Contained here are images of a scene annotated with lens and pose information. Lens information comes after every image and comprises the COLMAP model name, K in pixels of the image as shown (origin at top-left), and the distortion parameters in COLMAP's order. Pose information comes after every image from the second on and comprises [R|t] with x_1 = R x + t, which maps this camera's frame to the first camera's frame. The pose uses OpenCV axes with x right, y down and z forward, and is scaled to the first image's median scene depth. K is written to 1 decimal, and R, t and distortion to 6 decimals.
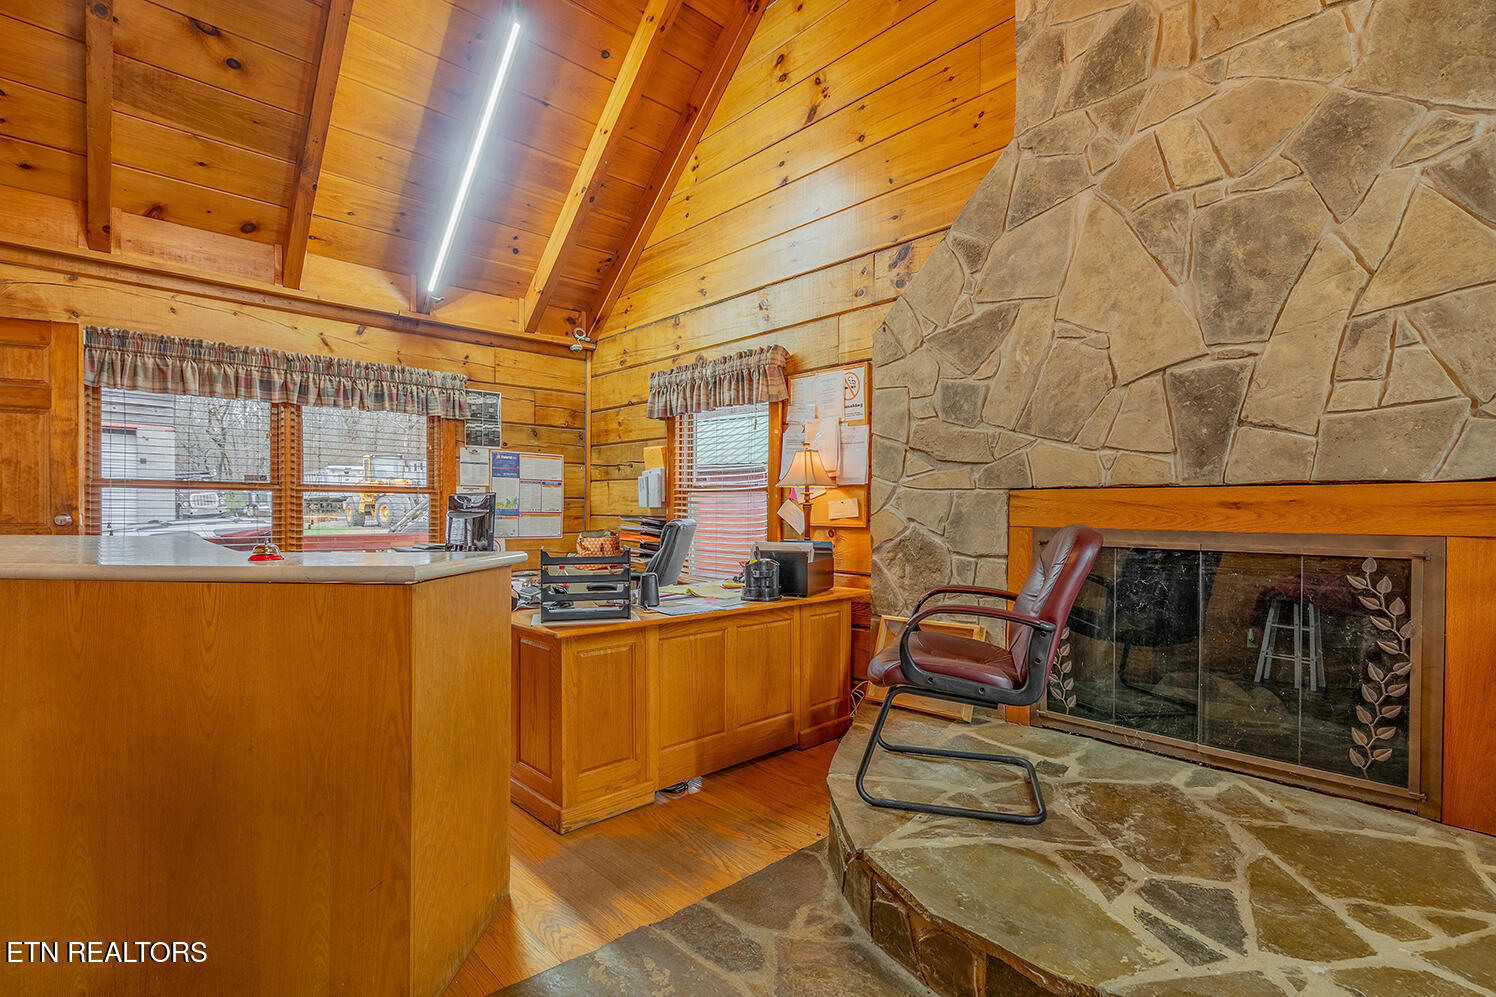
lens RADIAL K [[687.1, 0, 750.3], [0, 687.1, 513.3], [0, 0, 1]] dist [-0.000390, -0.000092]
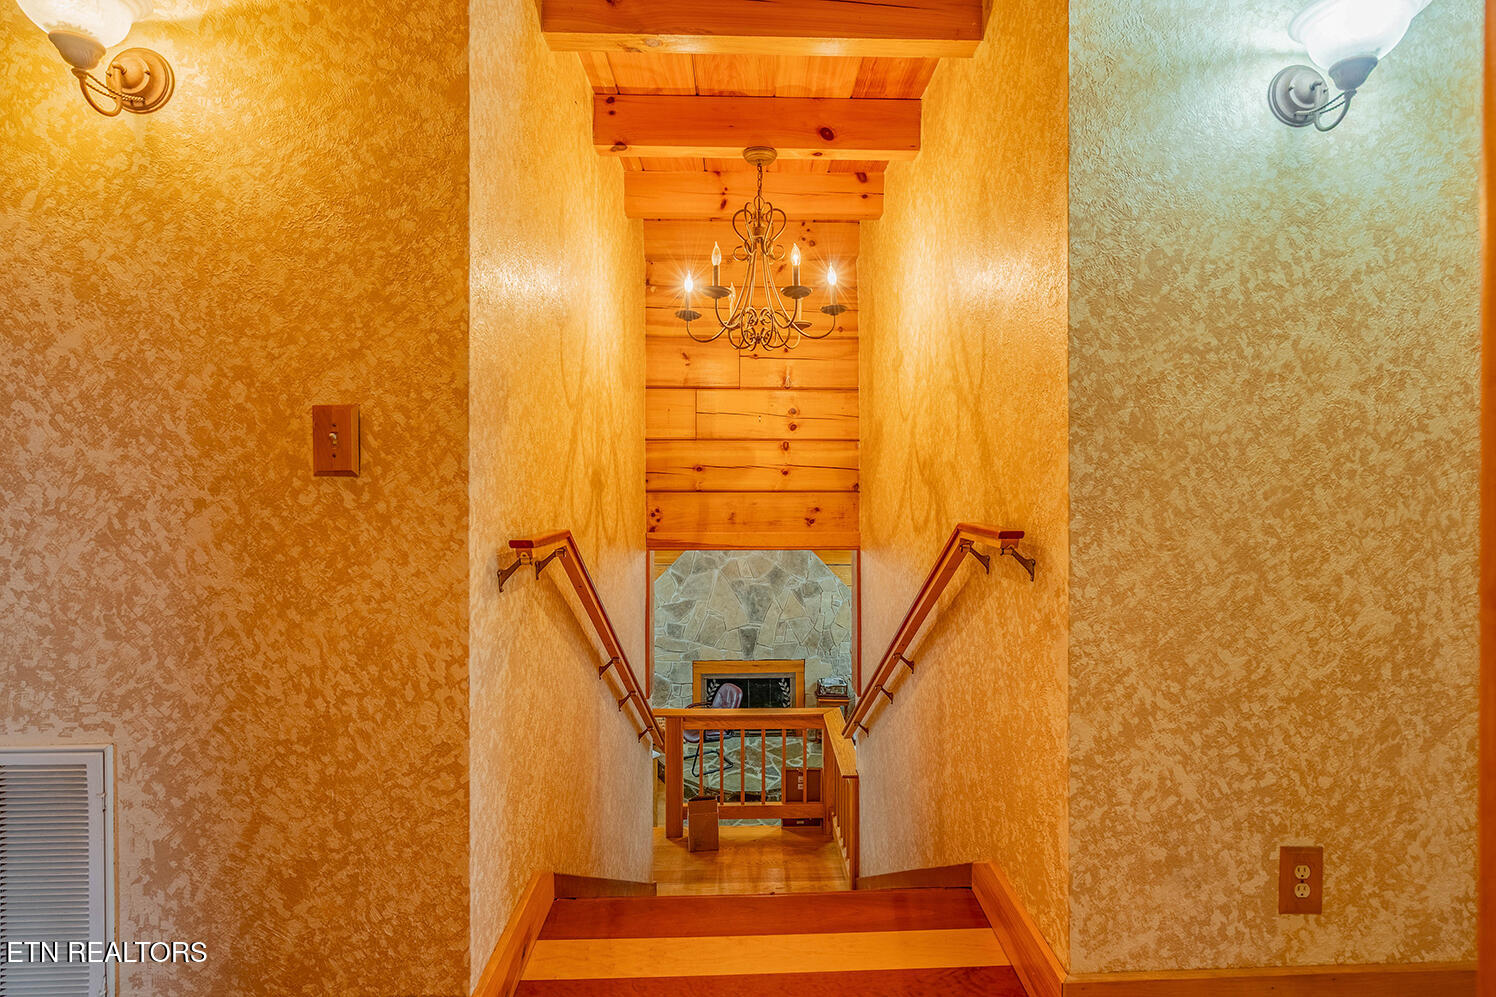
lens RADIAL K [[684.2, 0, 750.4], [0, 684.2, 479.3], [0, 0, 1]] dist [-0.000204, 0.000016]
pose [[0.664189, -0.012469, 0.747461, -2.162469], [0.010519, 0.999918, 0.007334, -1.091247], [-0.747491, 0.002992, 0.664265, -1.511474]]
